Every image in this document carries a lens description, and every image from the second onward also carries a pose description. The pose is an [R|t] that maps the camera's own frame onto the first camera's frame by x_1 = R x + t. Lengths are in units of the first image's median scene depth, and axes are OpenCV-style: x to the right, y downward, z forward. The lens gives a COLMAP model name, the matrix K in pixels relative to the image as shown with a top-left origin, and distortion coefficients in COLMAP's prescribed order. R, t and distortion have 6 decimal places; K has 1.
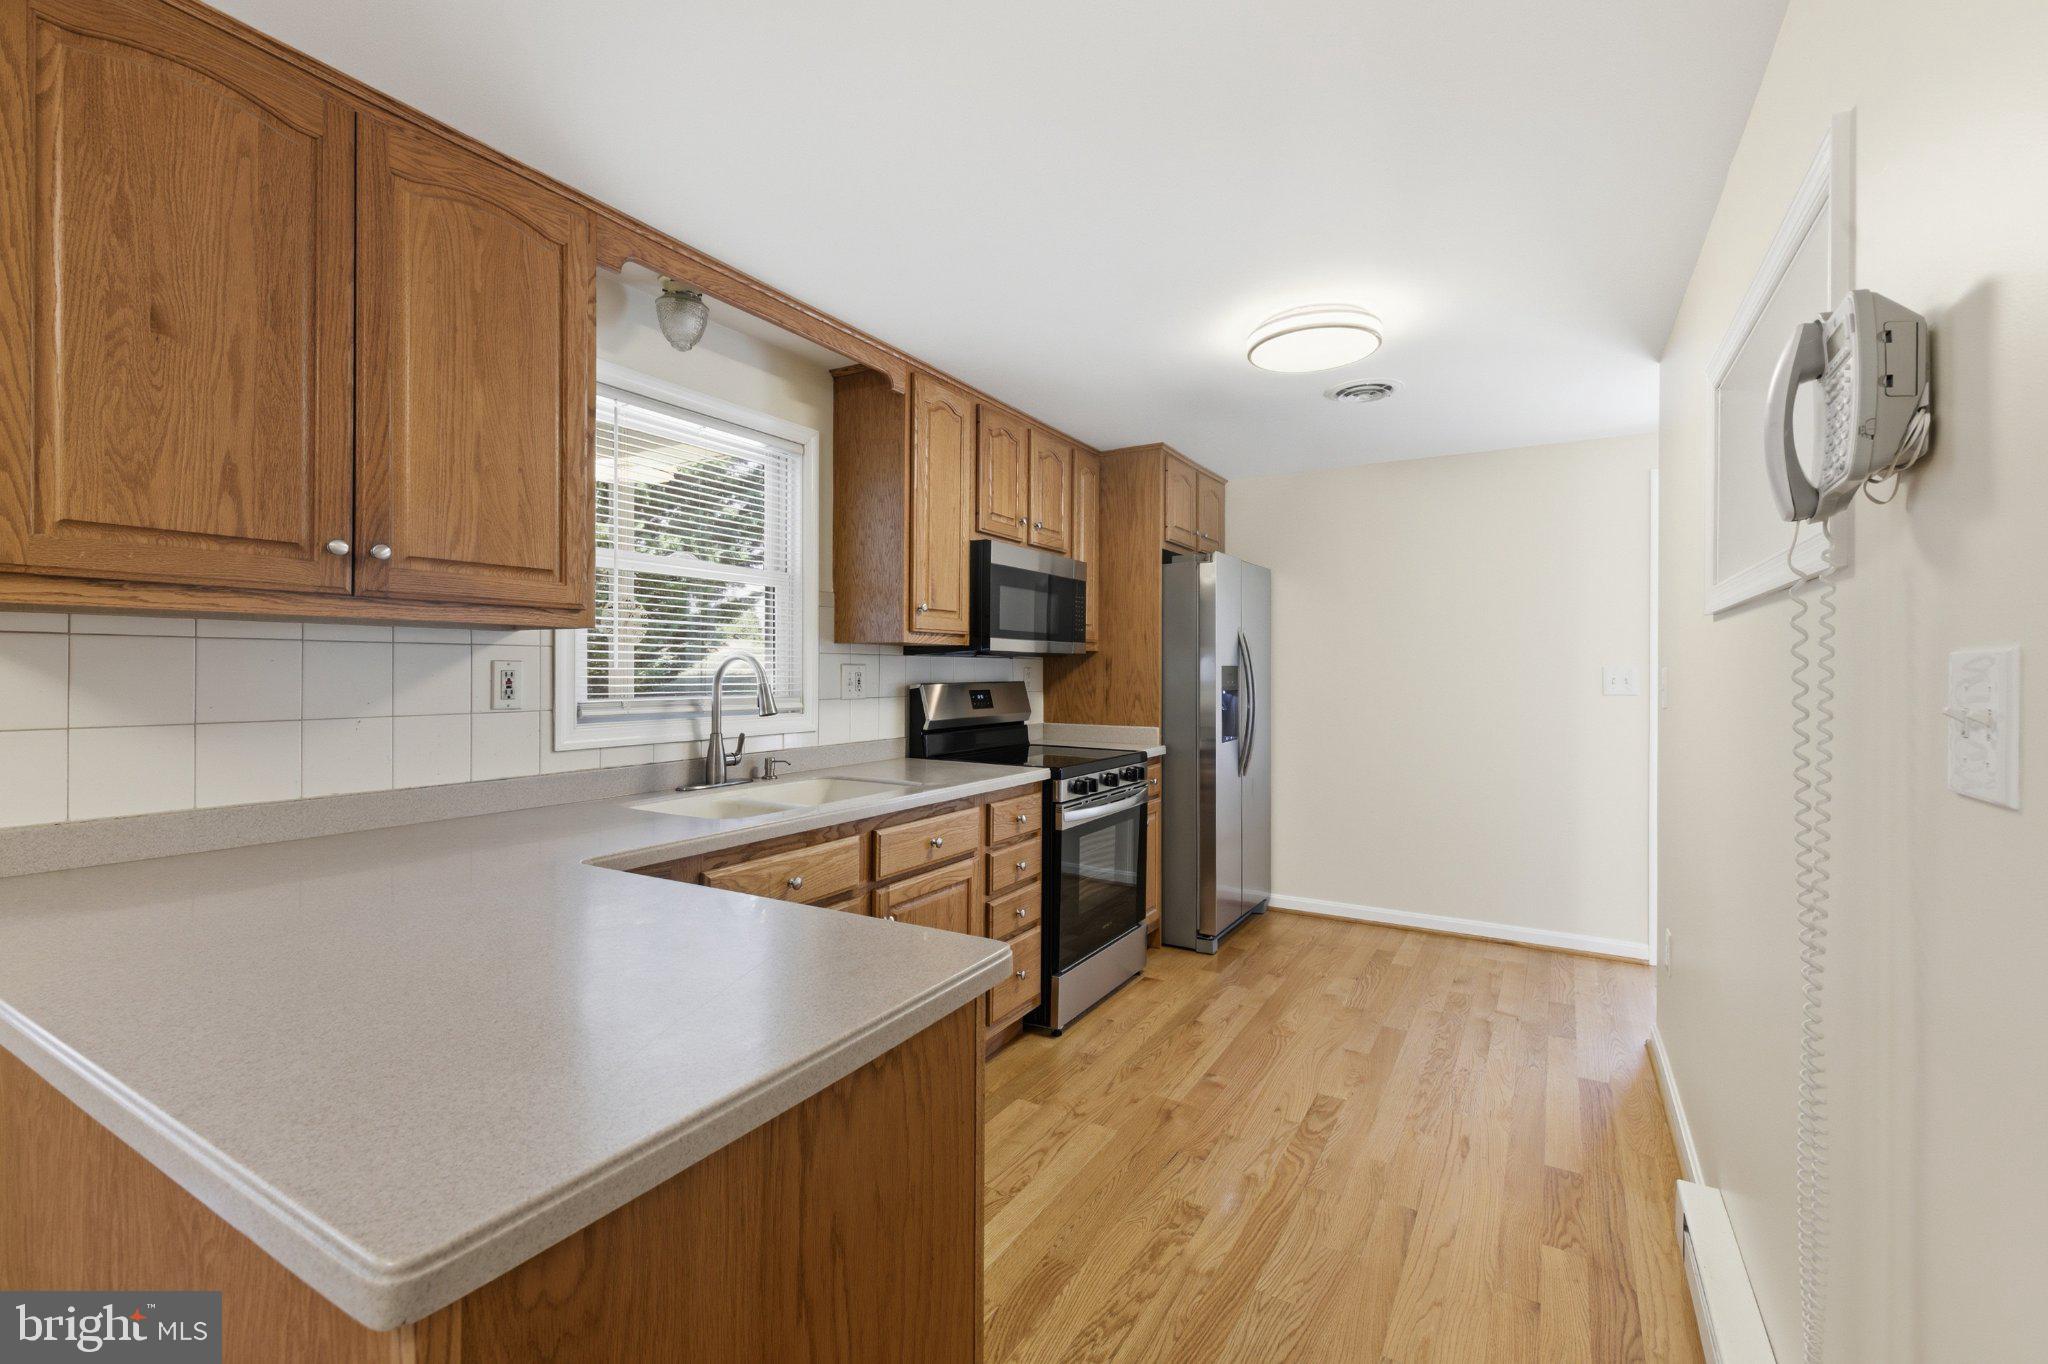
lens RADIAL K [[897.1, 0, 1023.8], [0, 897.1, 673.2], [0, 0, 1]] dist [-0.000608, 0.000025]
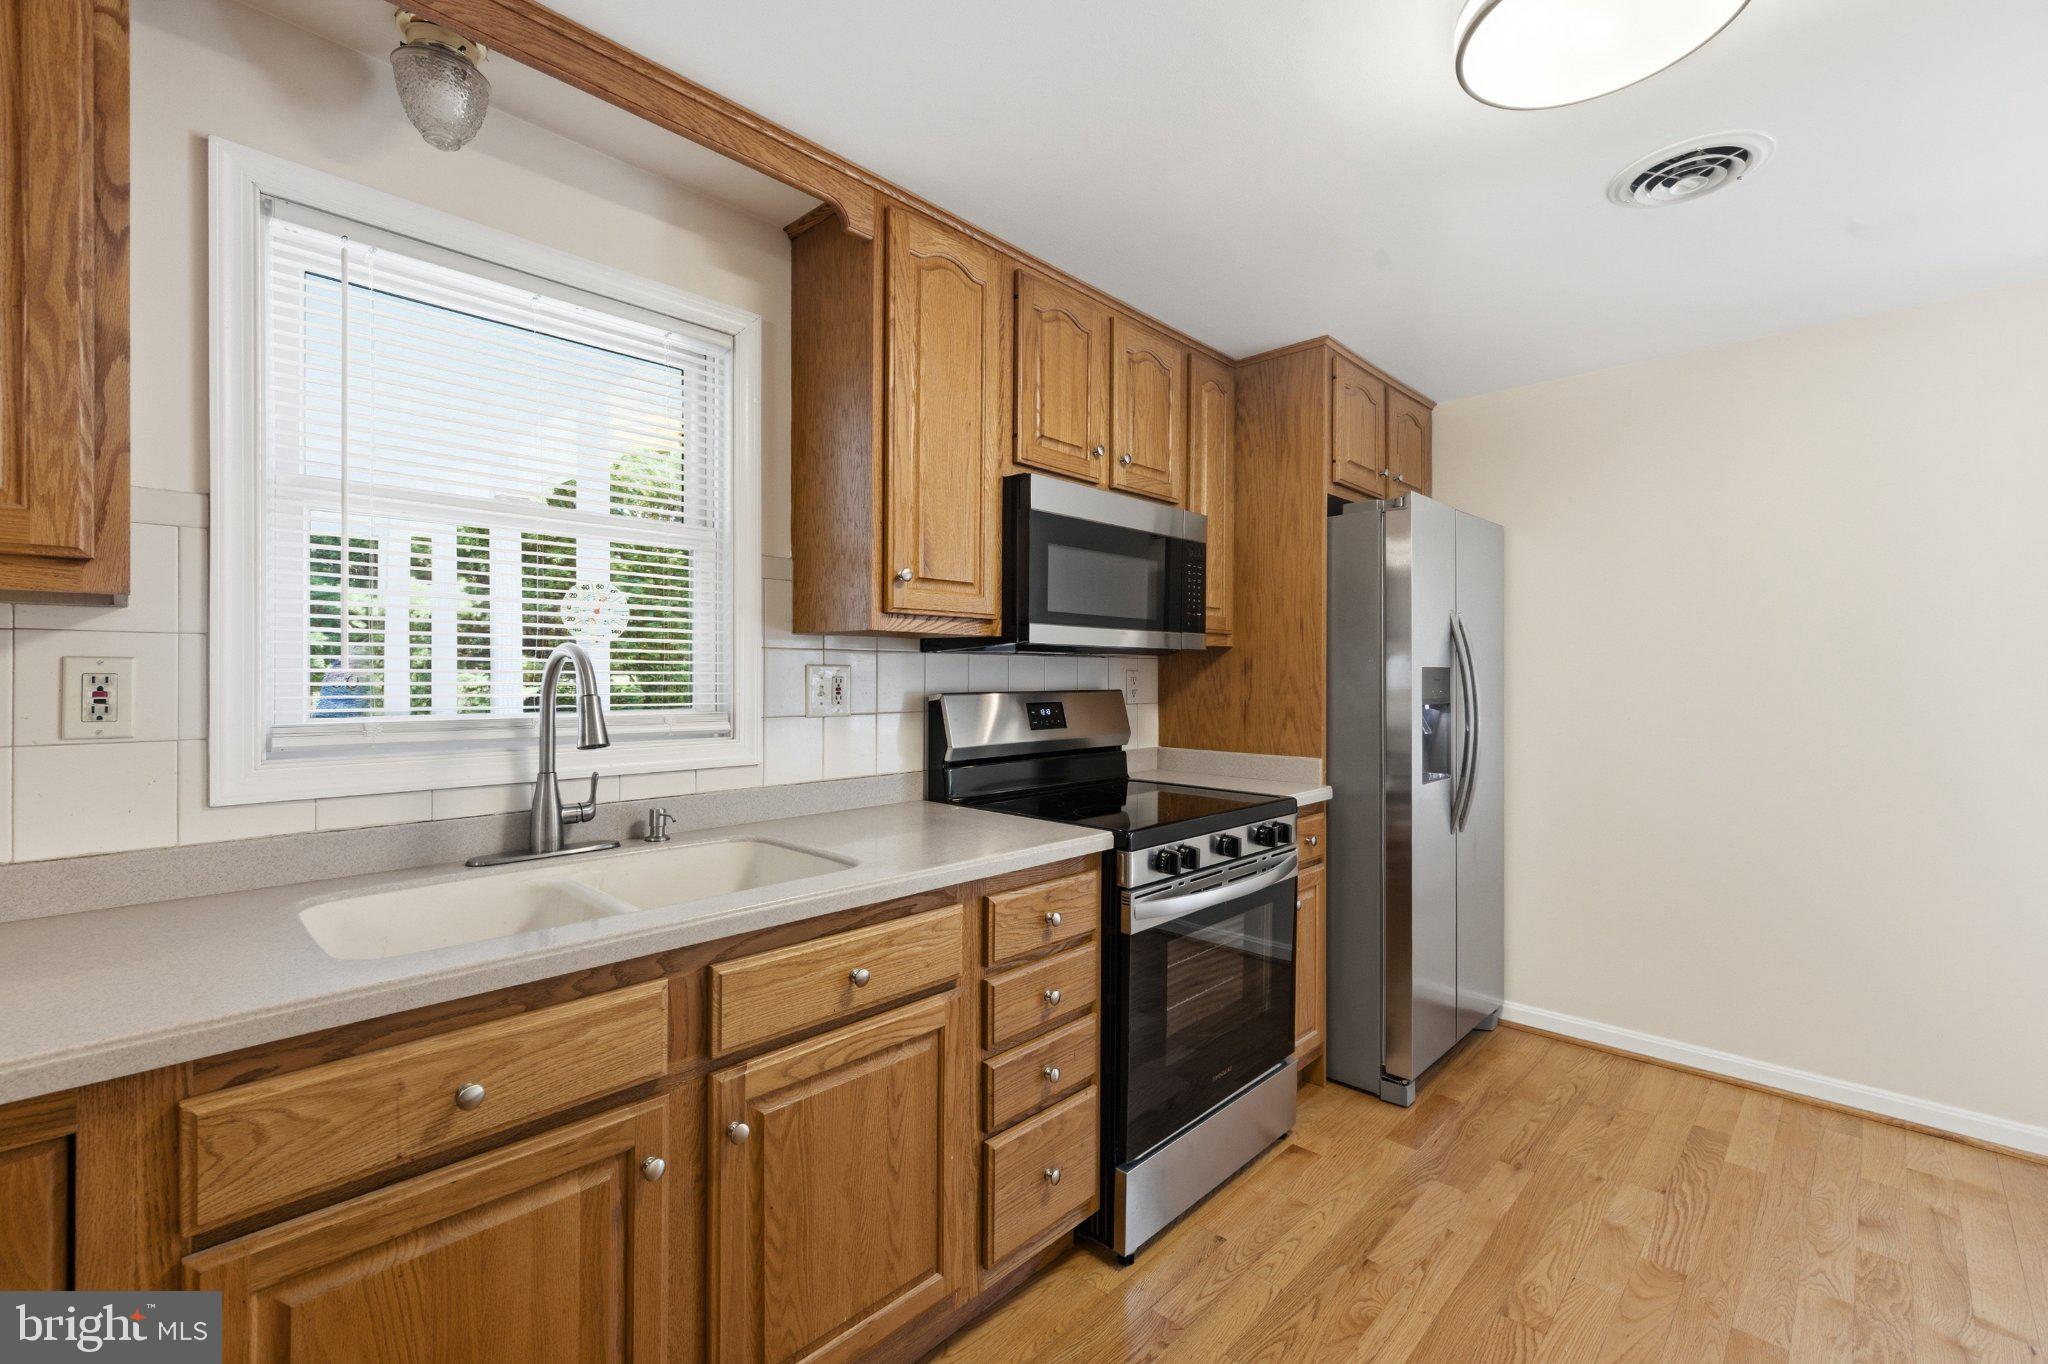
lens RADIAL K [[896.2, 0, 1013.5], [0, 896.2, 675.4], [0, 0, 1]] dist [0.001140, 0.000597]
pose [[0.973507, 0.000199, -0.228656, 0.097853], [-0.000762, 0.999997, -0.002374, -0.000504], [0.228655, 0.002485, 0.973504, 0.359594]]
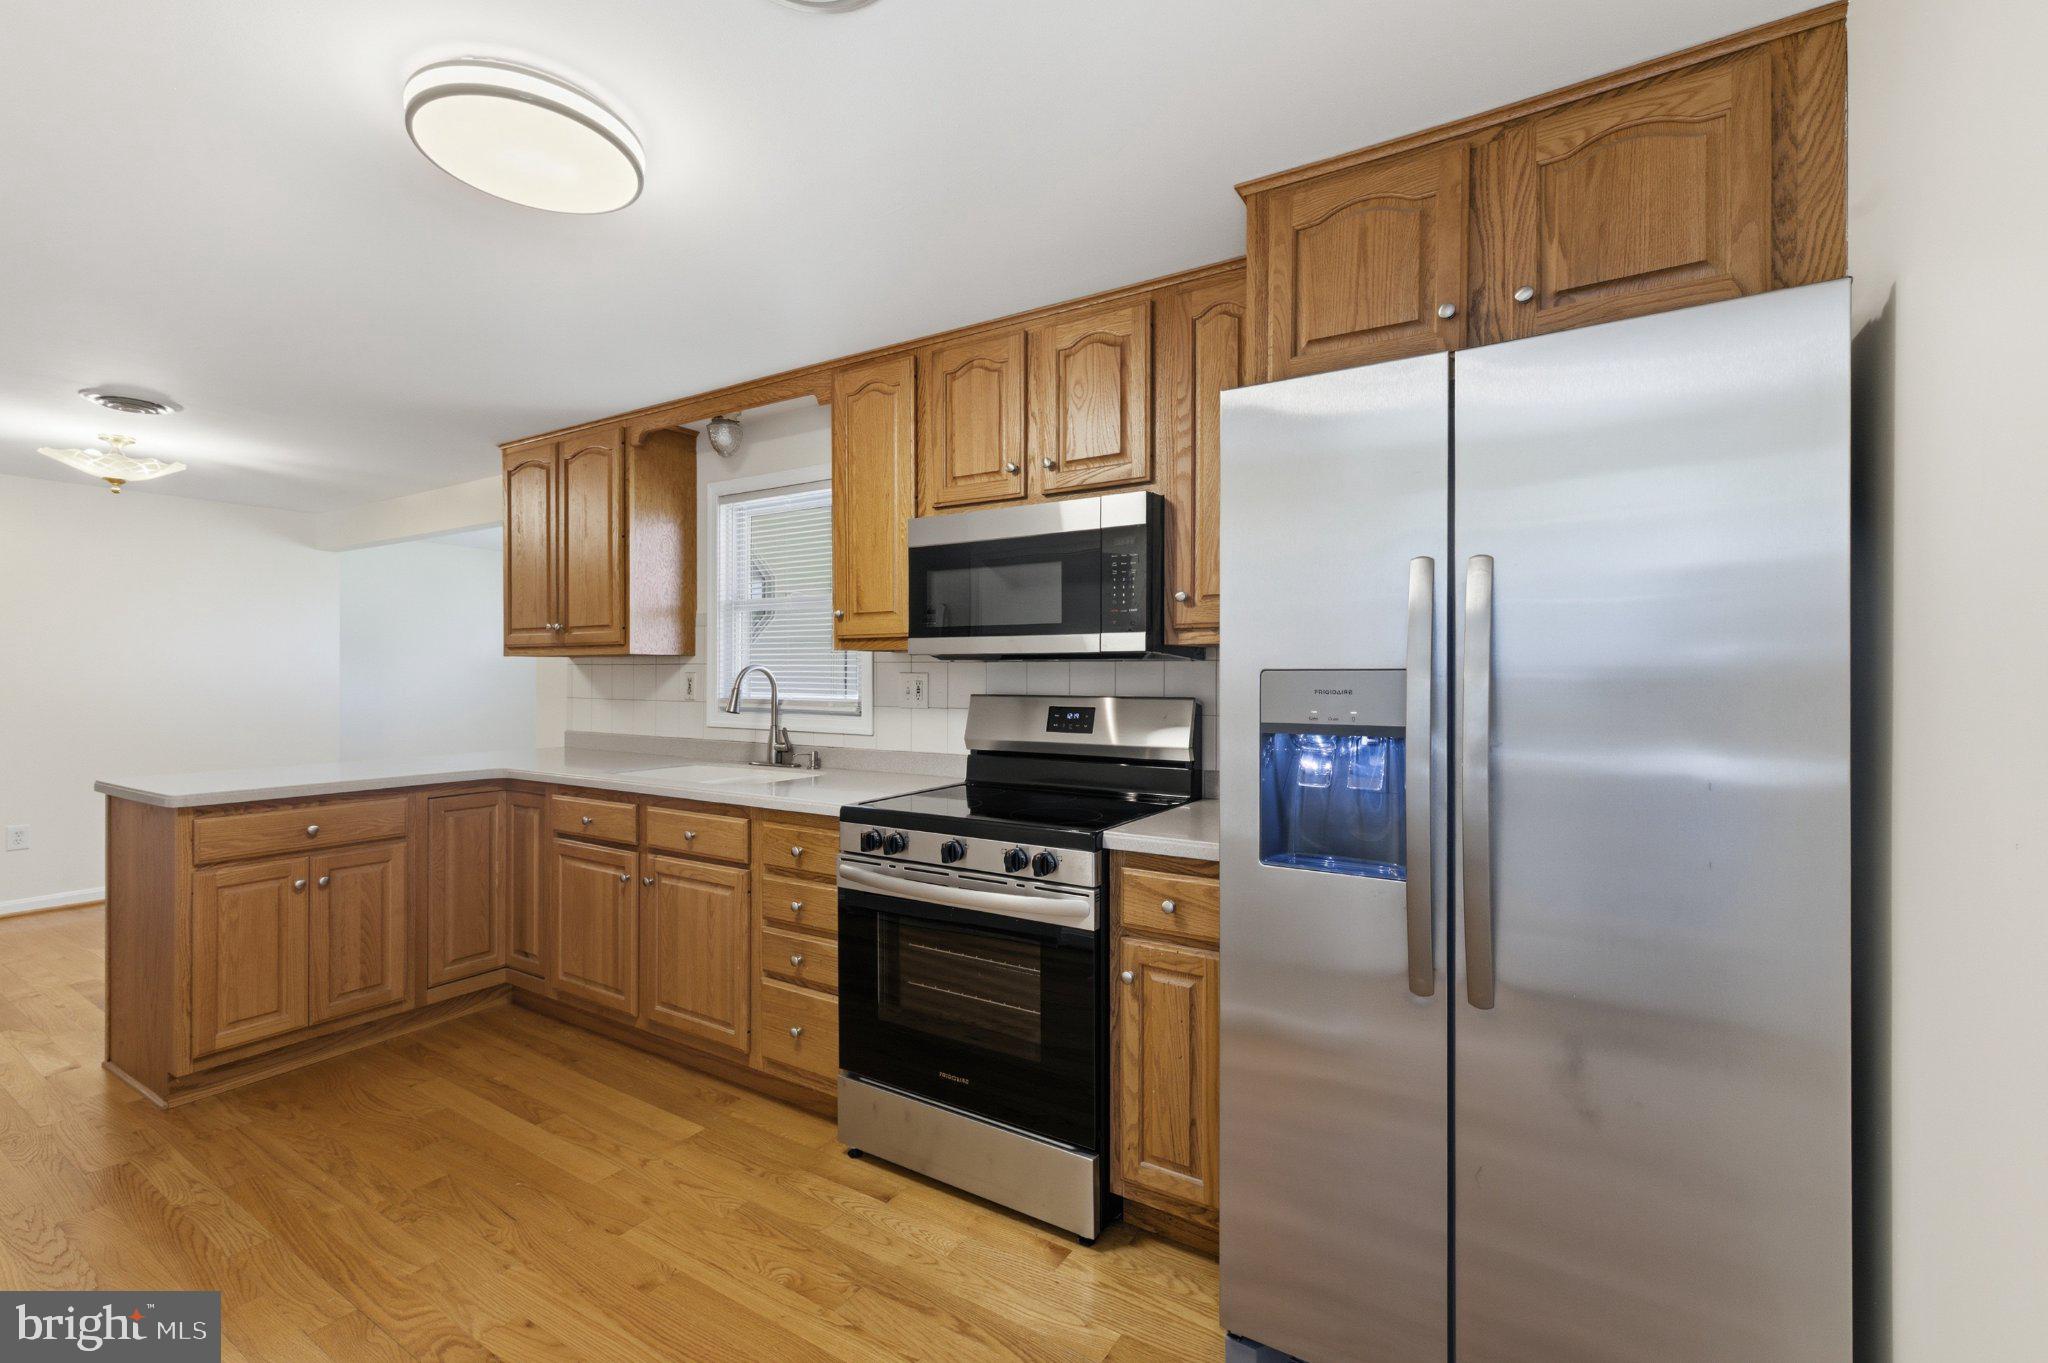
lens RADIAL K [[896.2, 0, 1013.5], [0, 896.2, 674.9], [0, 0, 1]] dist [0.001140, 0.000597]
pose [[-0.043883, -0.001302, -0.999036, 0.759919], [-0.003811, 0.999992, -0.001136, -0.006246], [0.999029, 0.003757, -0.043888, 1.113214]]
